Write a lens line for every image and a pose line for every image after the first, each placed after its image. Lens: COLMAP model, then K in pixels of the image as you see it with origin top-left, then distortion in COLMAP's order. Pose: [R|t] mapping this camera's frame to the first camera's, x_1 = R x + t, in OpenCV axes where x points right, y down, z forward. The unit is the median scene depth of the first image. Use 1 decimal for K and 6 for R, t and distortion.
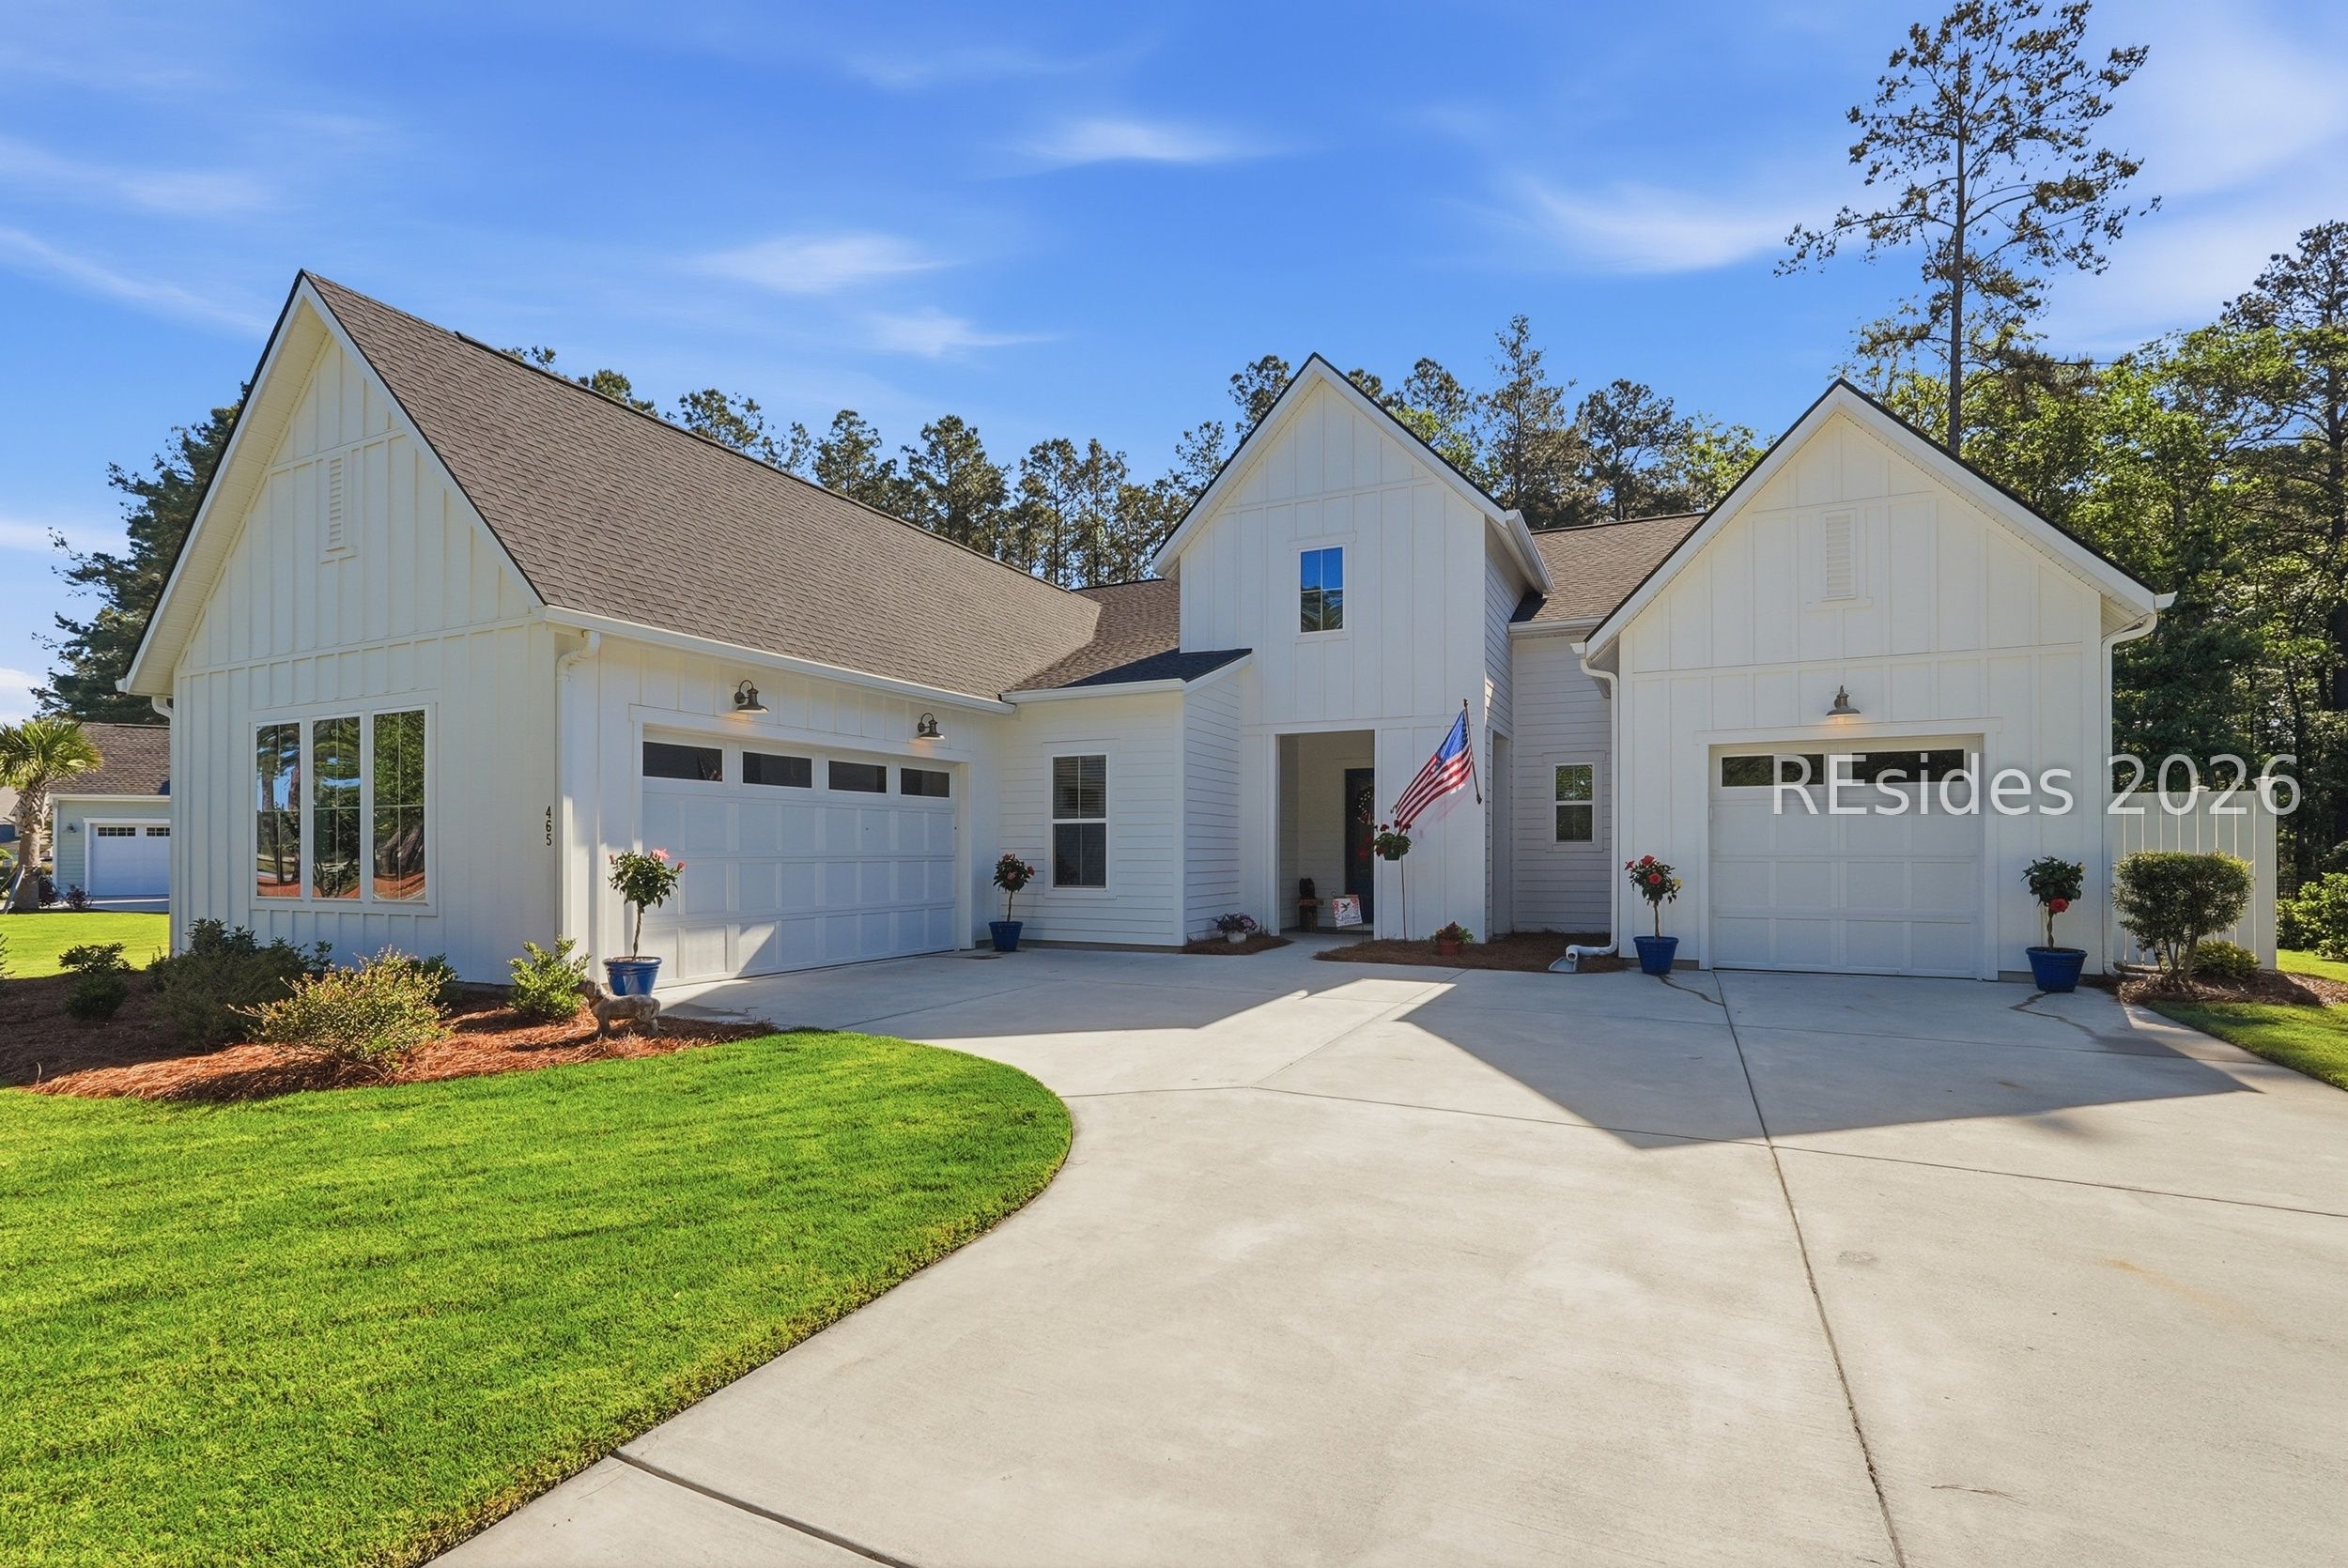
lens RADIAL K [[1063.3, 0, 1174.7], [0, 1063.3, 839.0], [0, 0, 1]] dist [-0.017252, 0.006344]
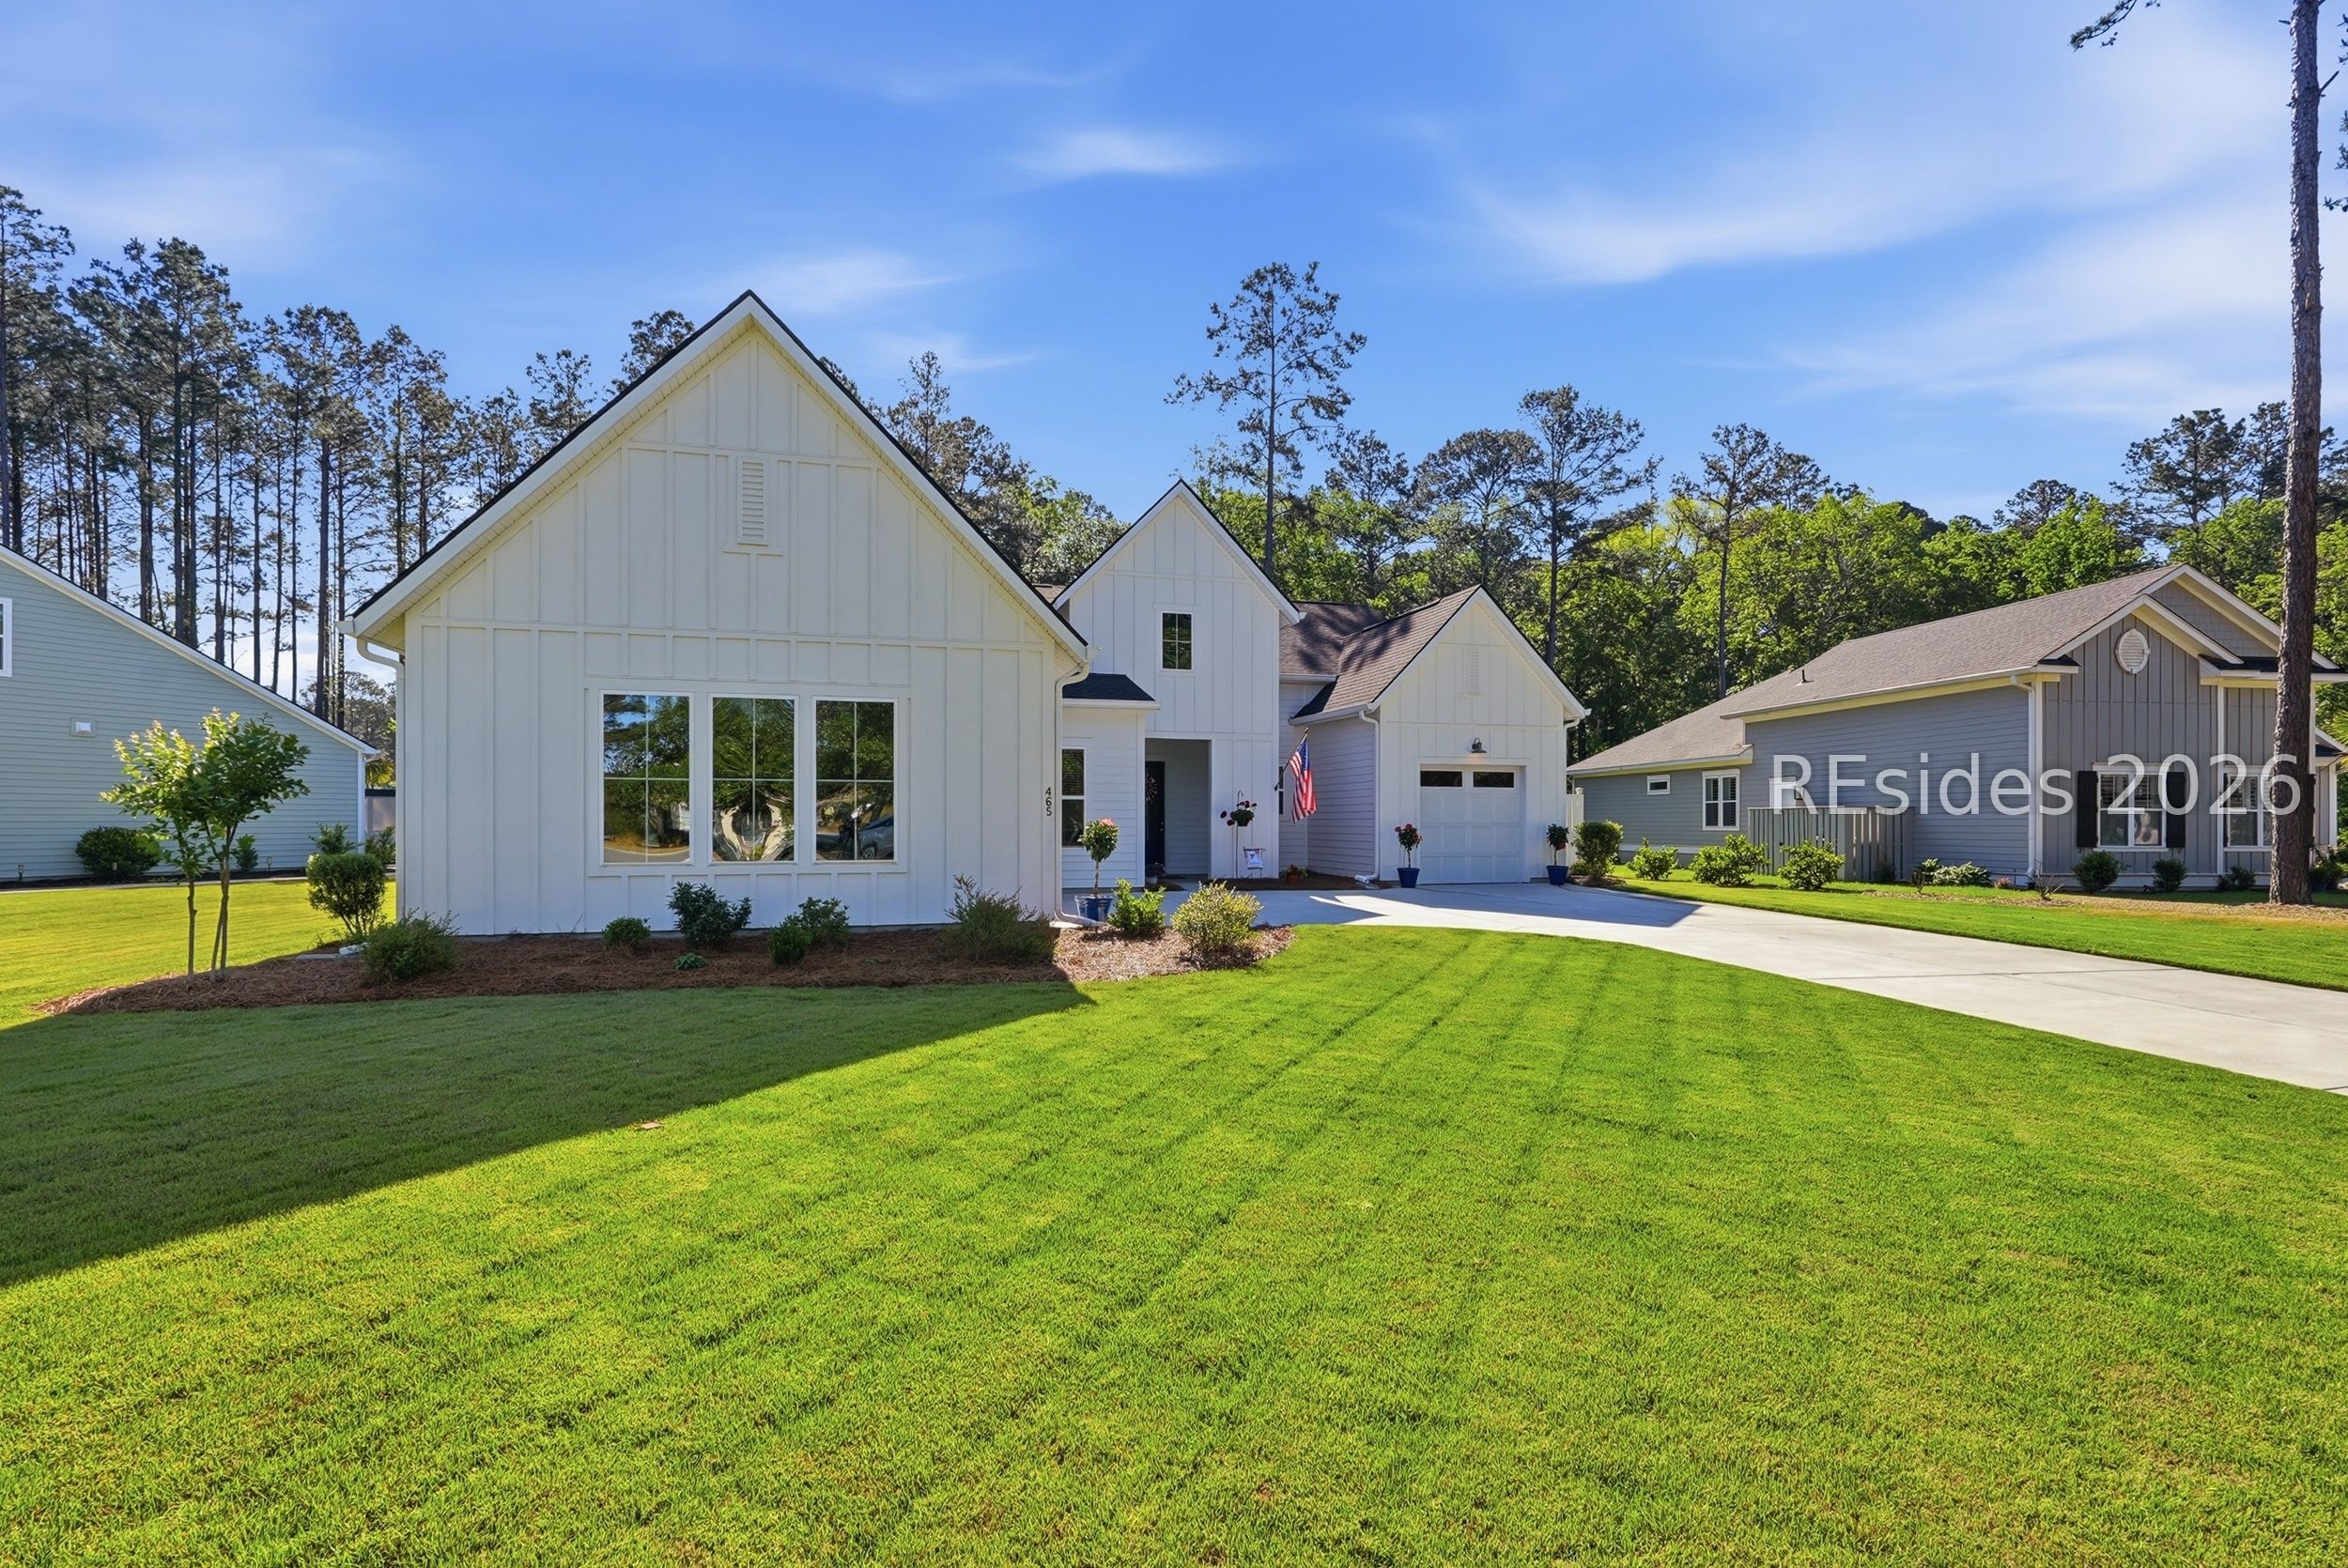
lens RADIAL K [[1044.9, 0, 1172.7], [0, 1044.9, 801.5], [0, 0, 1]] dist [-0.025580, 0.008541]
pose [[0.751737, 0.013748, 0.659320, -0.361973], [-0.009569, 0.999905, -0.009940, -0.000219], [-0.659394, 0.001164, 0.751797, -0.031240]]
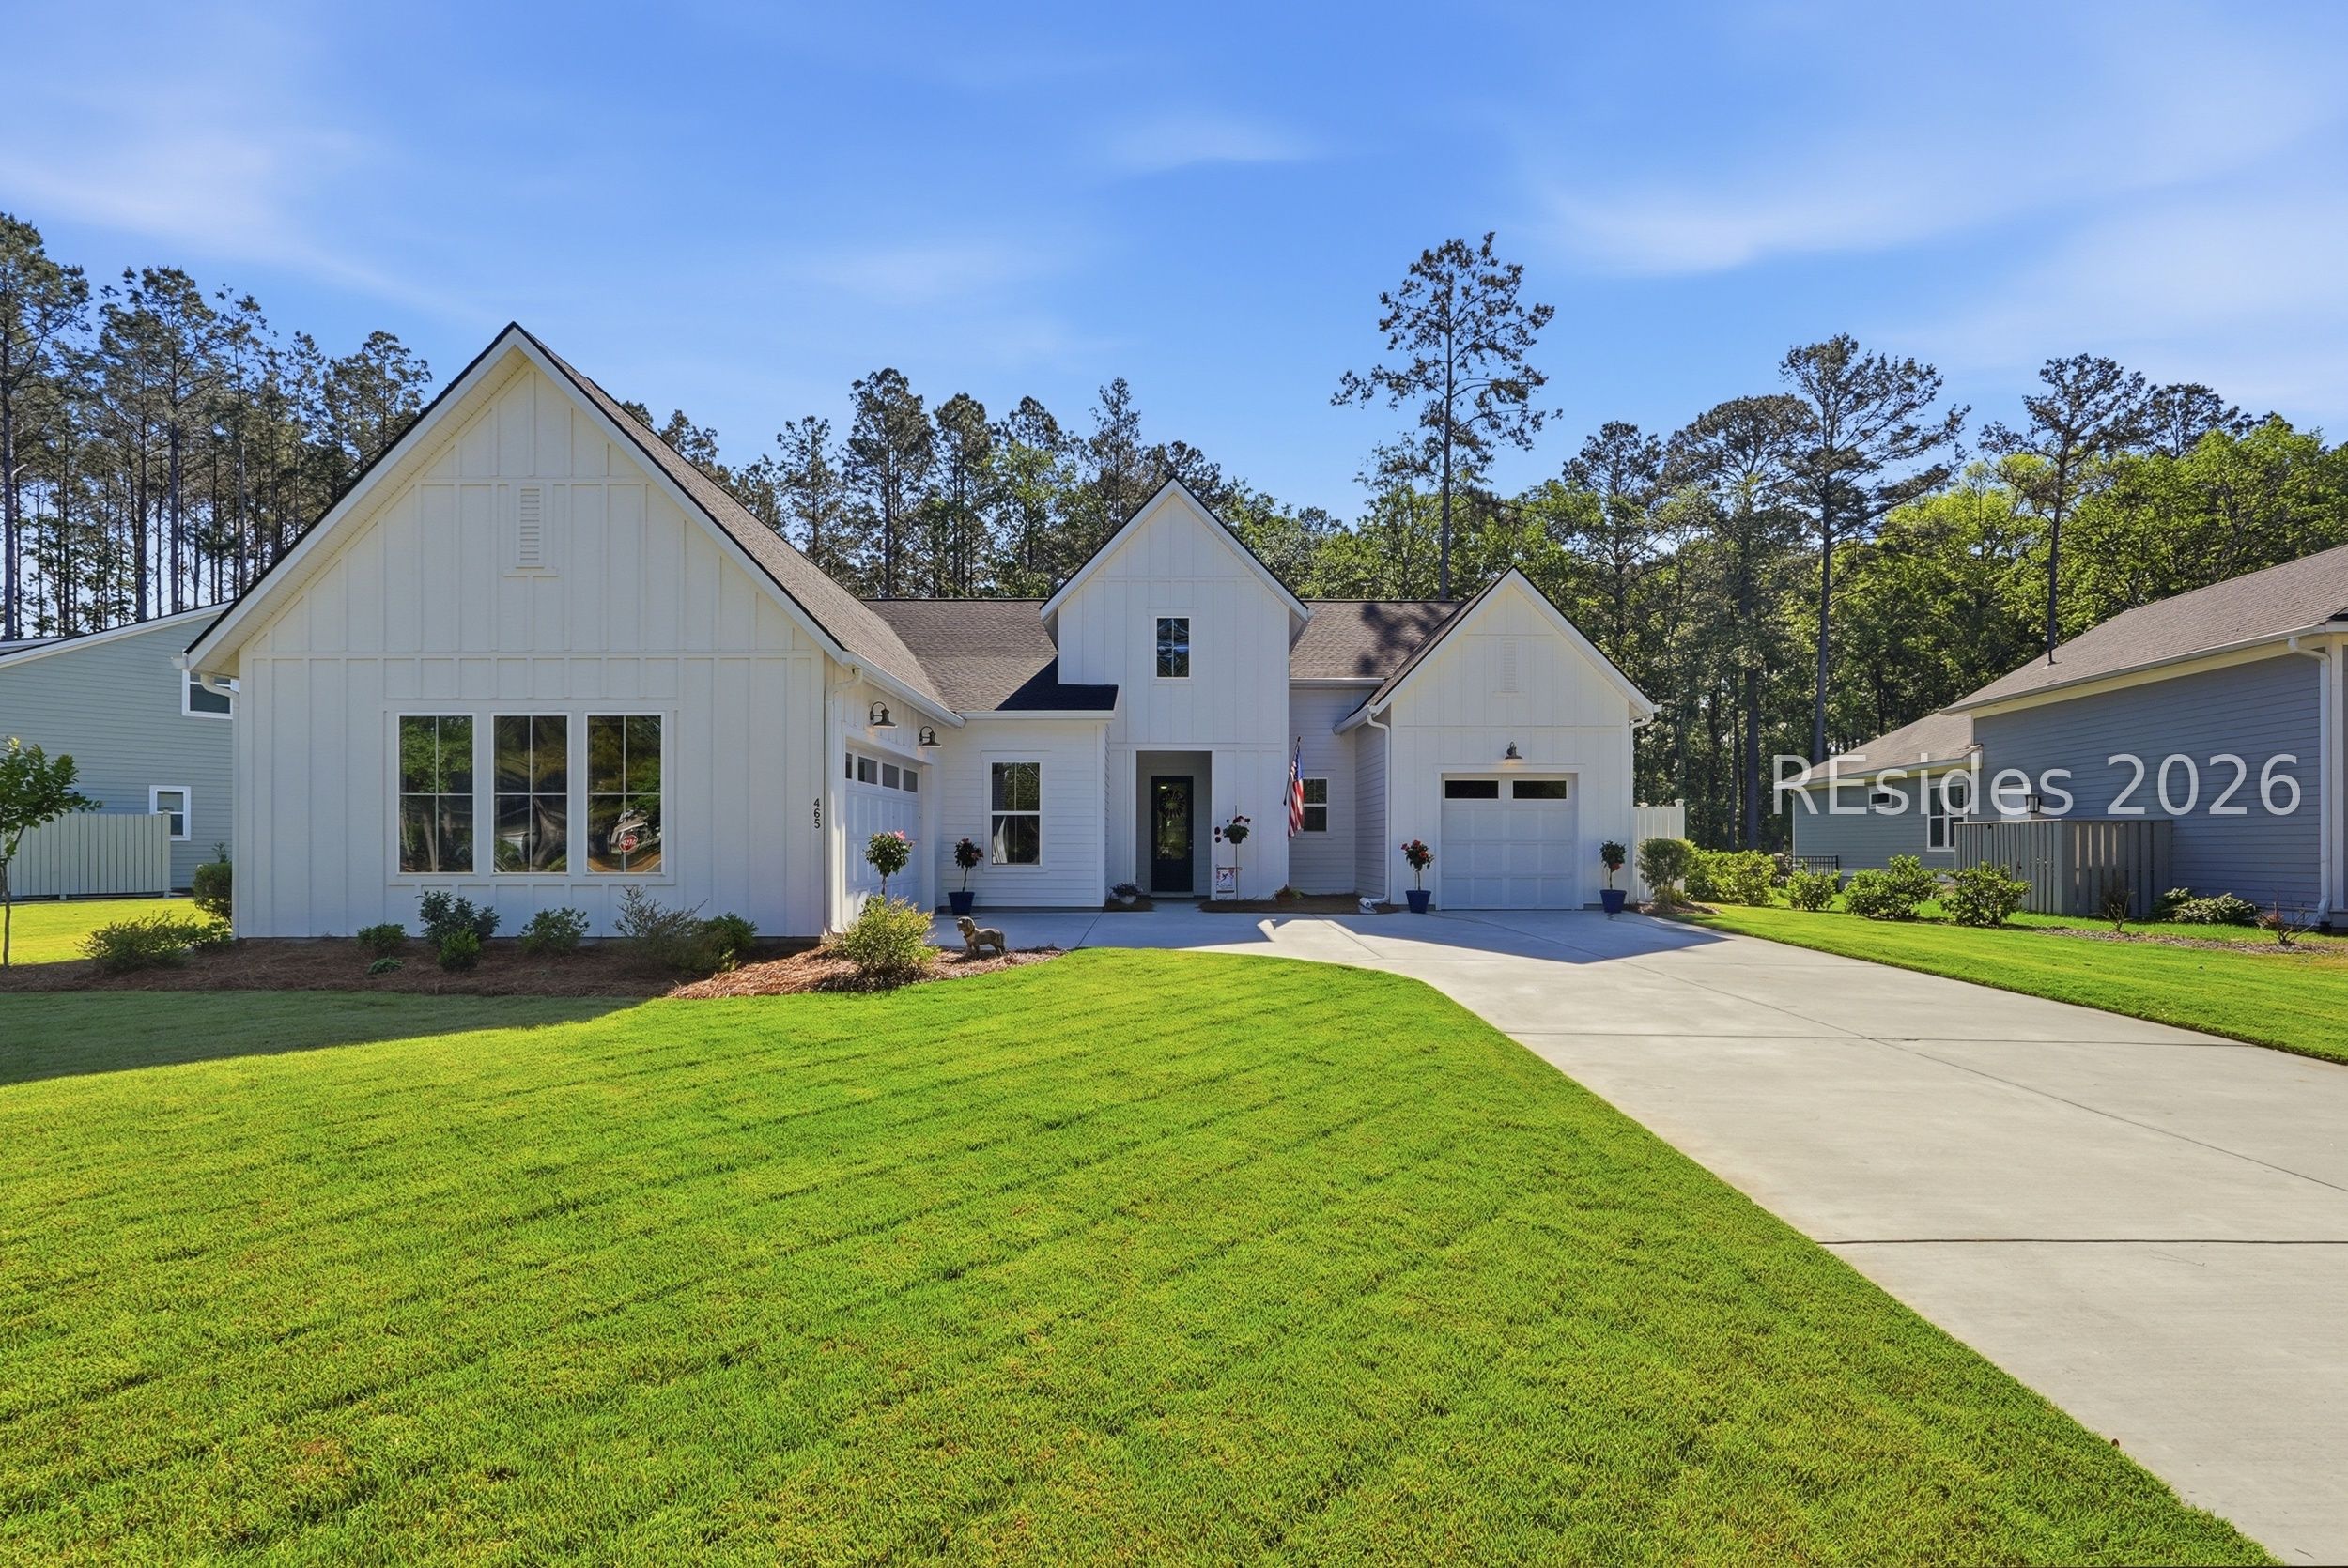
lens RADIAL K [[1045.9, 0, 1169.7], [0, 1045.9, 830.2], [0, 0, 1]] dist [-0.027172, 0.010361]
pose [[0.900303, 0.007205, 0.435204, -0.202773], [-0.007287, 0.999972, -0.001480, 0.001849], [-0.435202, -0.001839, 0.900331, -0.095595]]
